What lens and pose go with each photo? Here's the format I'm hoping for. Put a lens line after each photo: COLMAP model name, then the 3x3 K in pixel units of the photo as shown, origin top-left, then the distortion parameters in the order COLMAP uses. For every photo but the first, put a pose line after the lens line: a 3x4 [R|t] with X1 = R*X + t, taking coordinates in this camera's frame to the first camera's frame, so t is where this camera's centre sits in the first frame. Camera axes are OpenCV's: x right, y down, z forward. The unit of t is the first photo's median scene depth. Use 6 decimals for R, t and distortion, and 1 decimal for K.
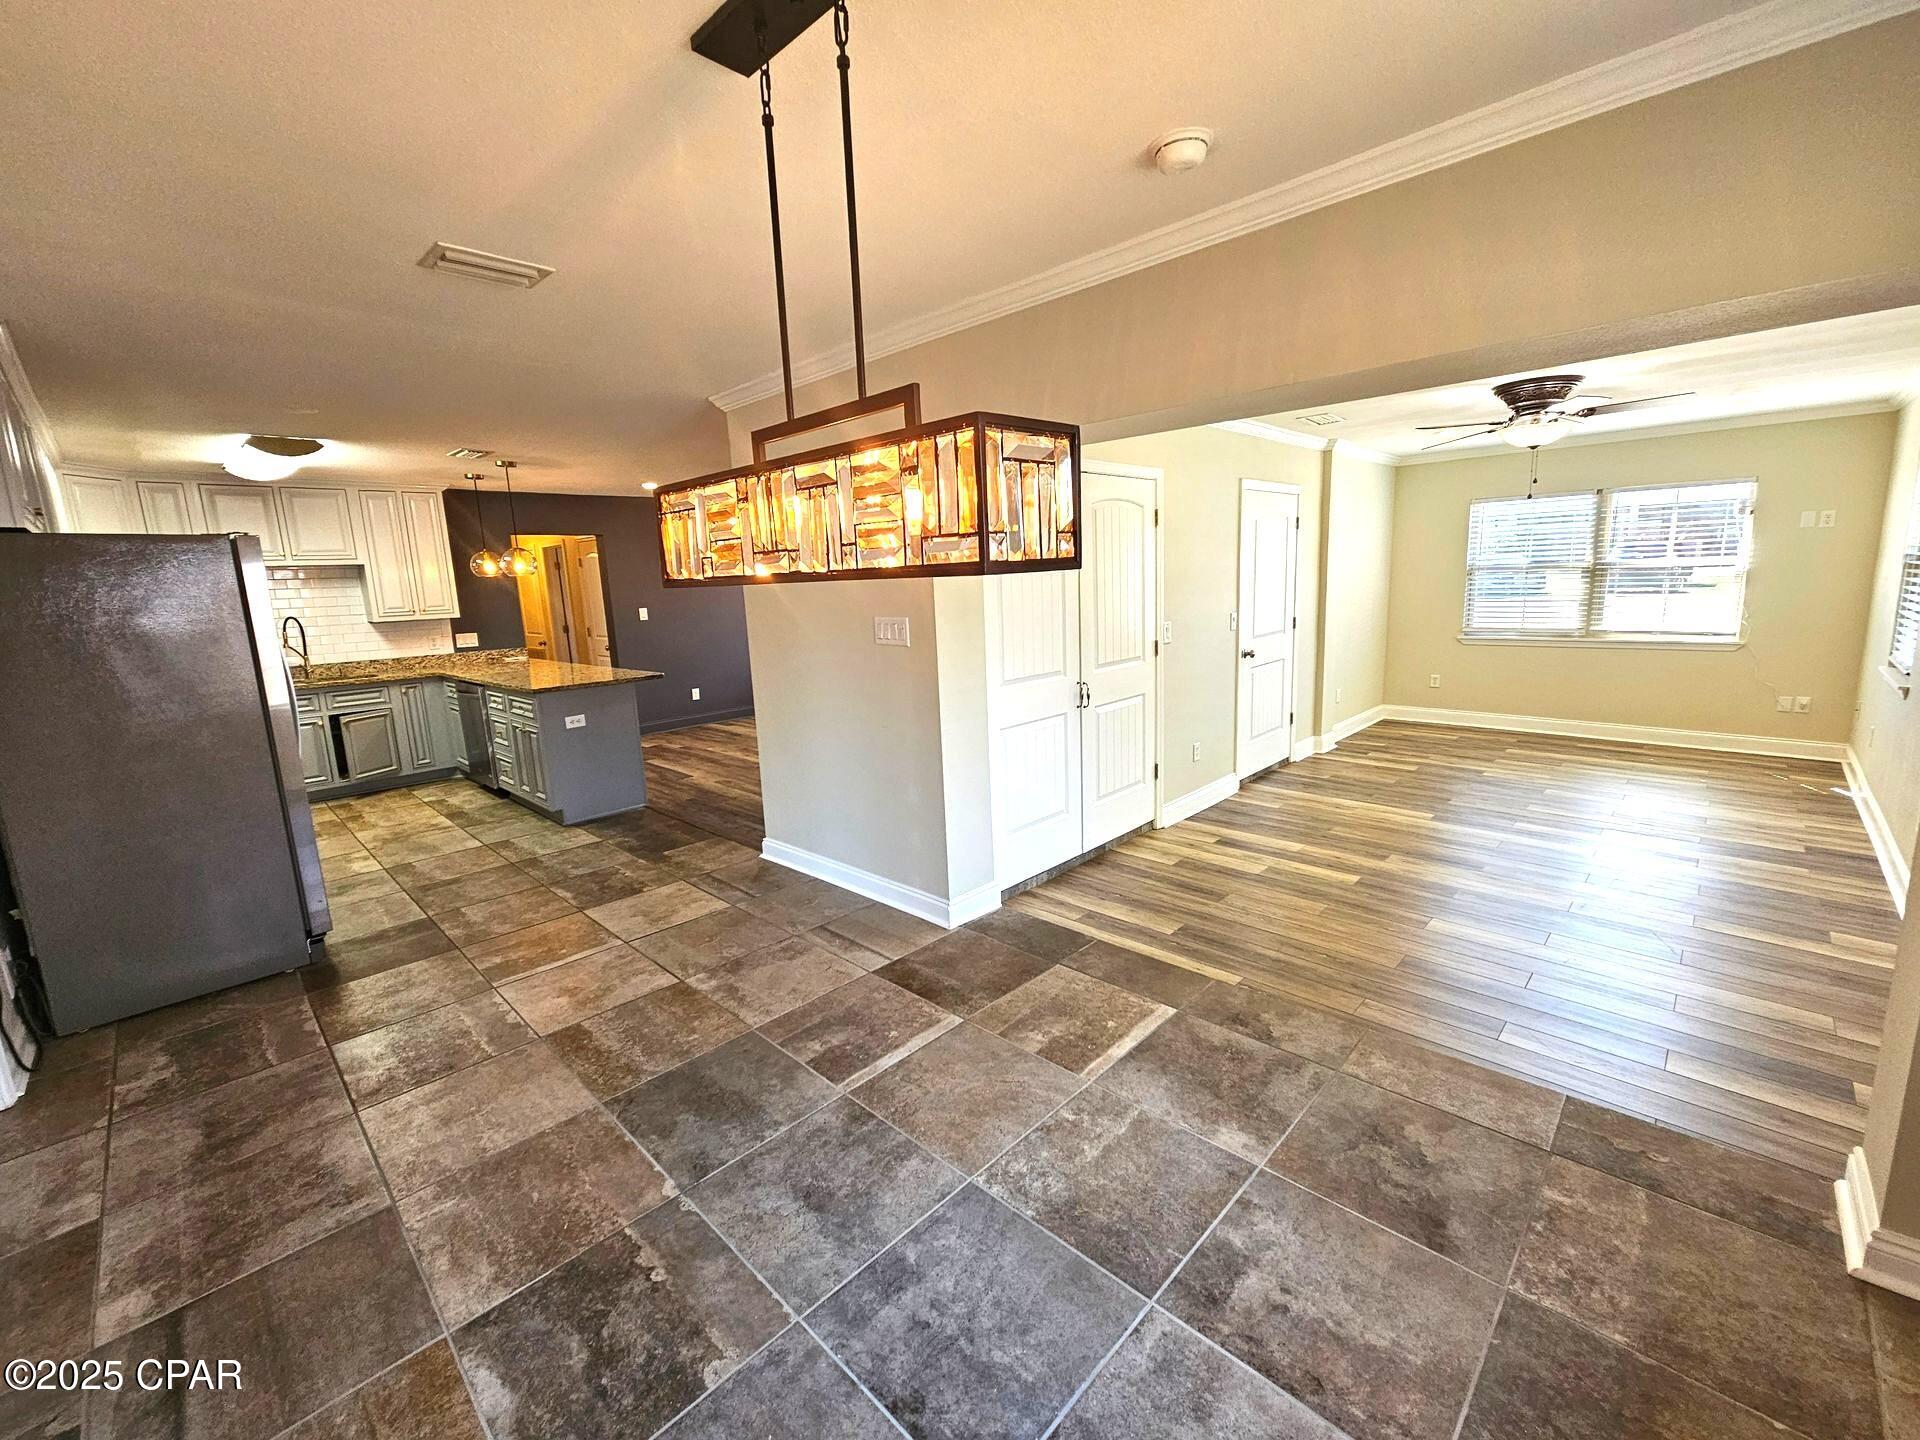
lens RADIAL K [[789.9, 0, 954.7], [0, 789.9, 717.1], [0, 0, 1]] dist [0.001478, 0.000362]
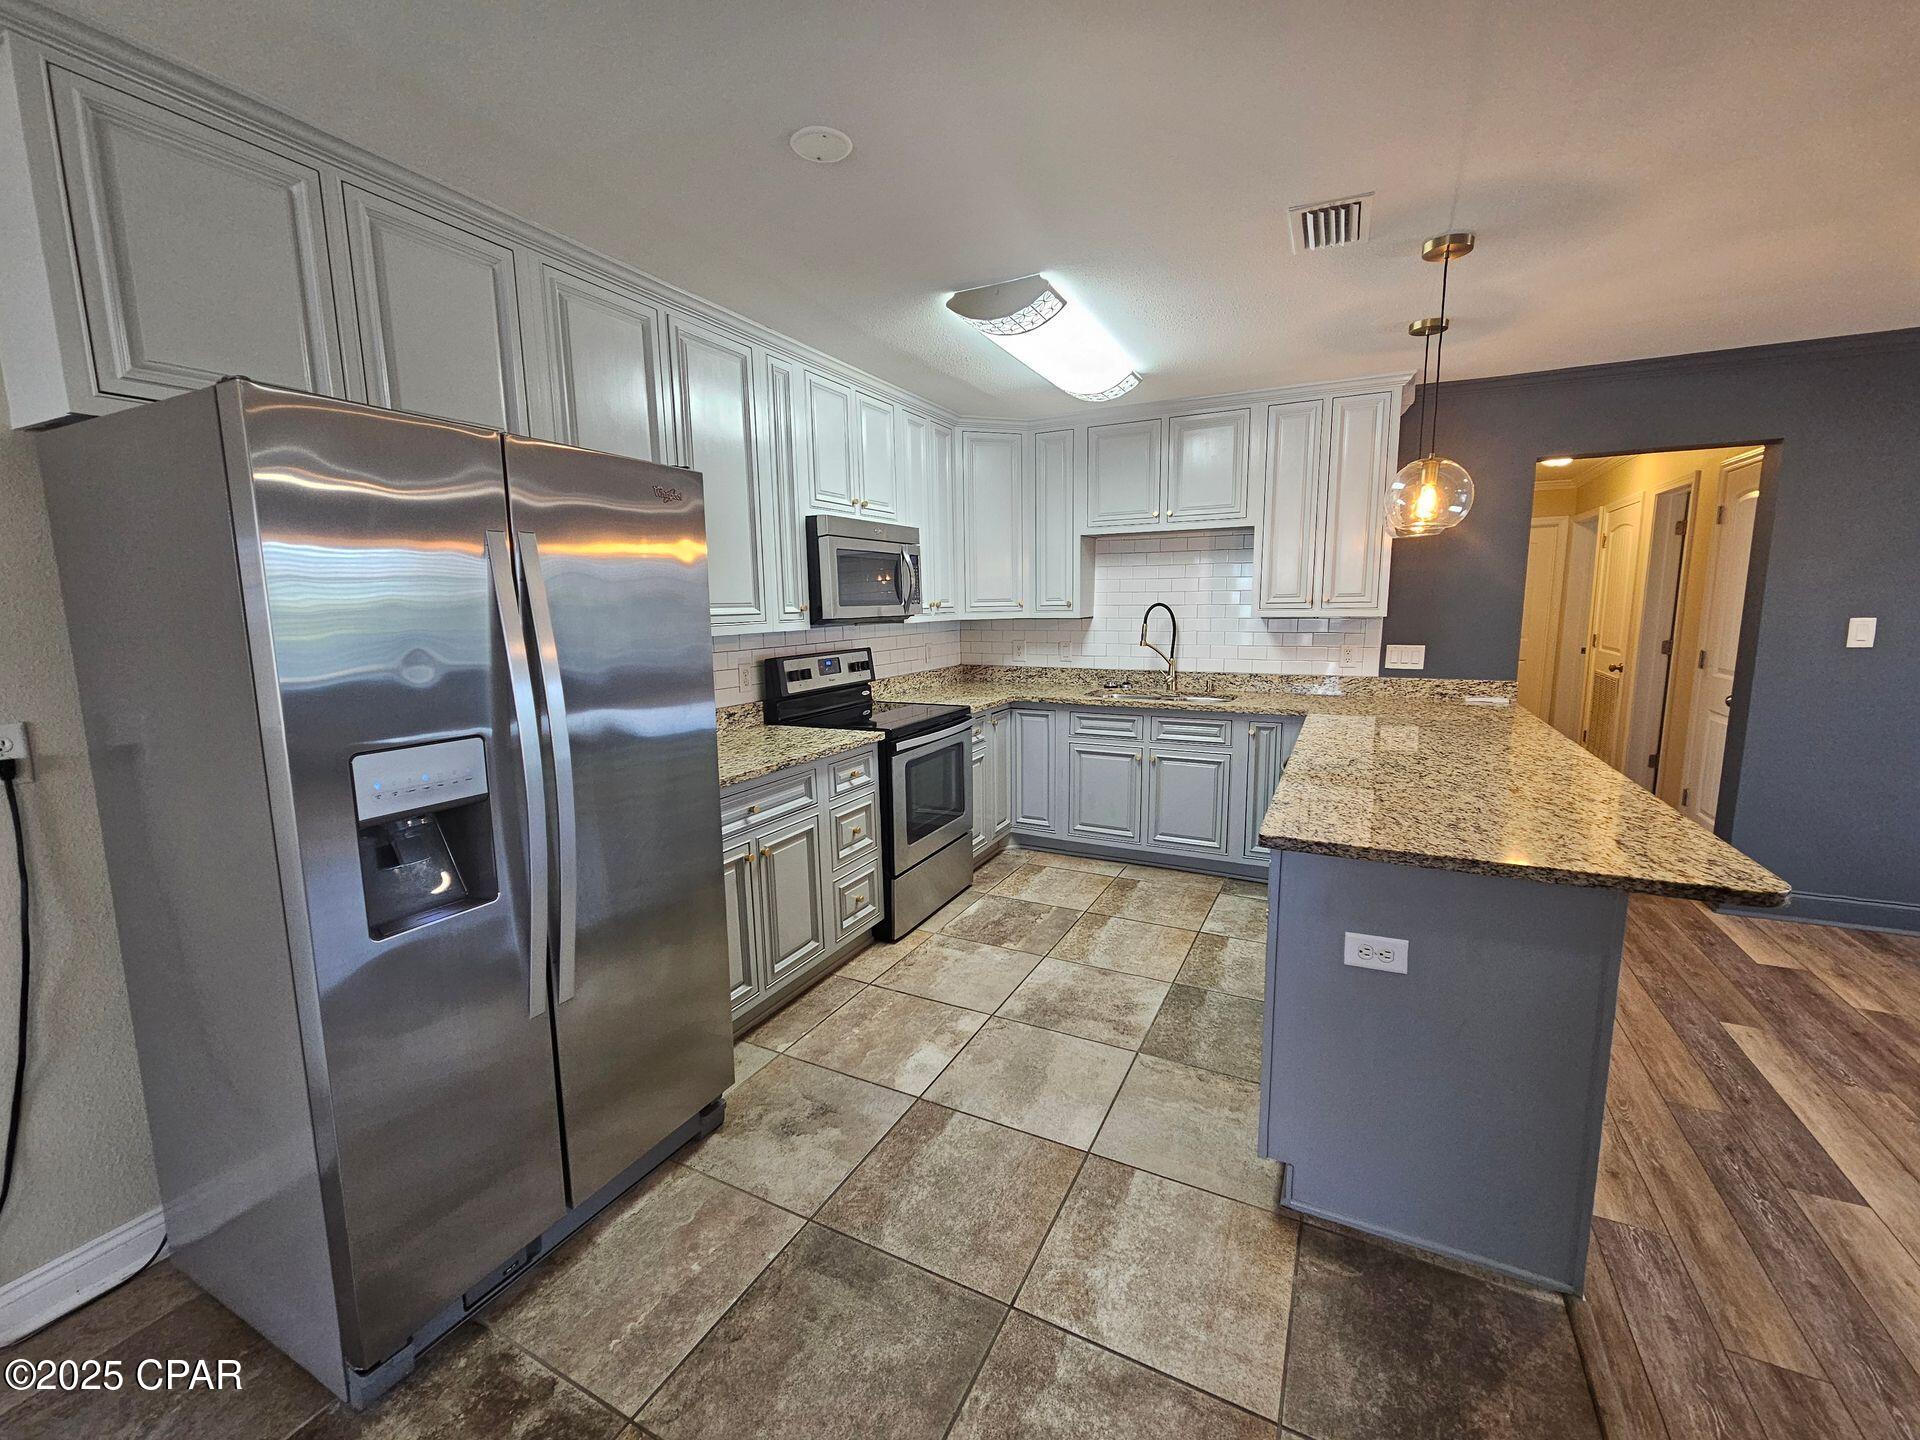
lens RADIAL K [[786.5, 0, 956.3], [0, 786.5, 719.6], [0, 0, 1]] dist [-0.000154, -0.000403]
pose [[0.298171, 0.178572, -0.937660, -0.270473], [-0.164533, 0.977256, 0.133792, -0.117892], [0.940225, 0.114383, 0.320770, 0.807260]]
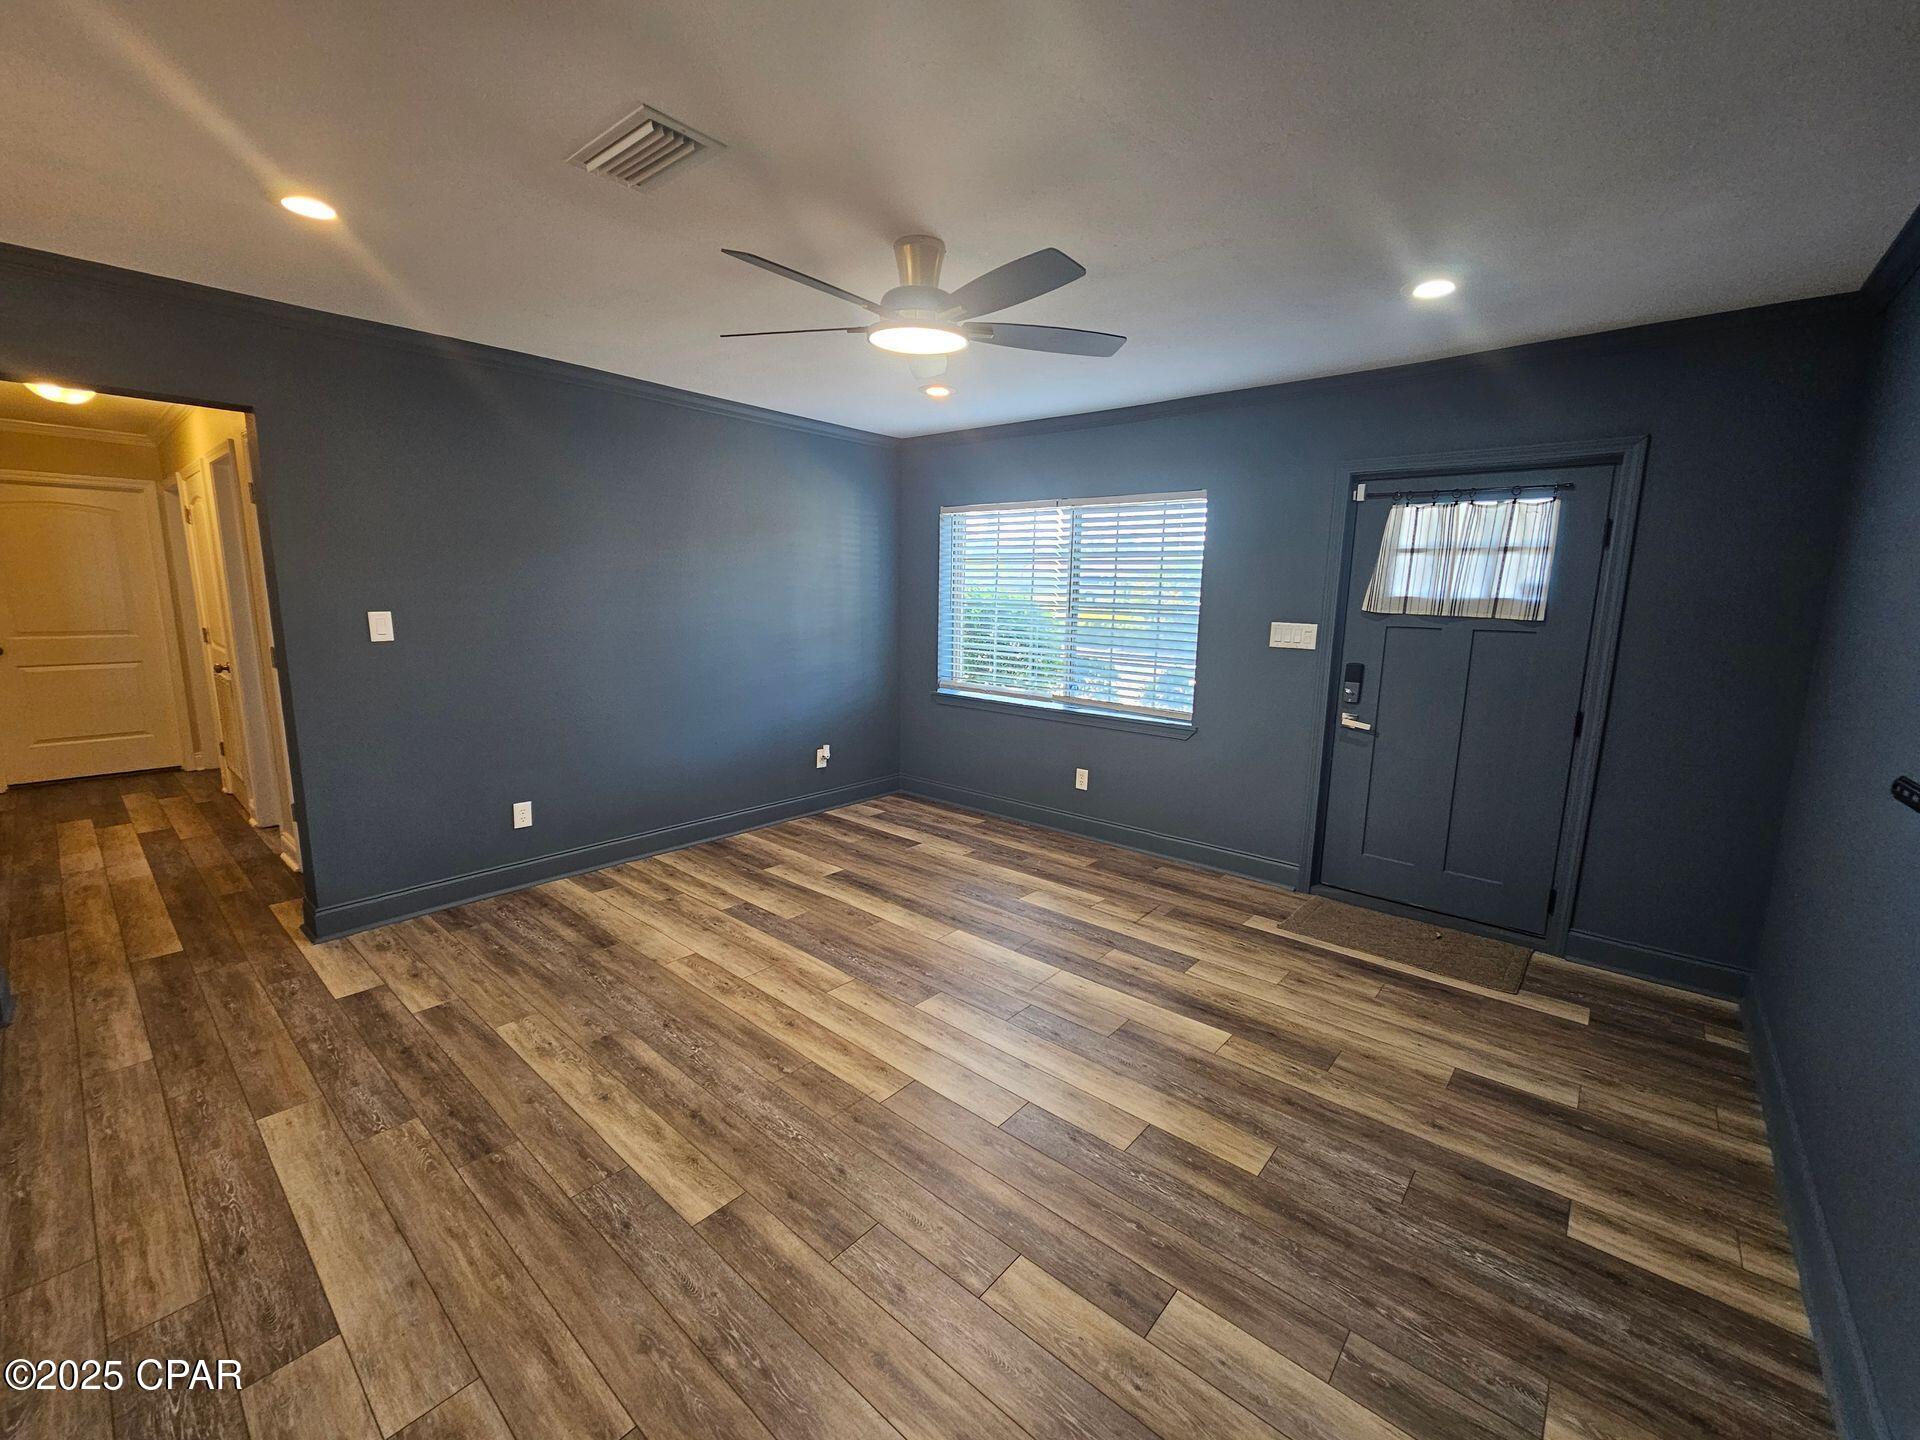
lens RADIAL K [[789.2, 0, 951.5], [0, 789.2, 722.0], [0, 0, 1]] dist [0.000422, -0.000212]
pose [[0.996503, 0.048621, 0.067961, -0.239107], [-0.048134, 0.998802, -0.008798, -0.167411], [-0.068307, 0.005496, 0.997649, 1.054276]]
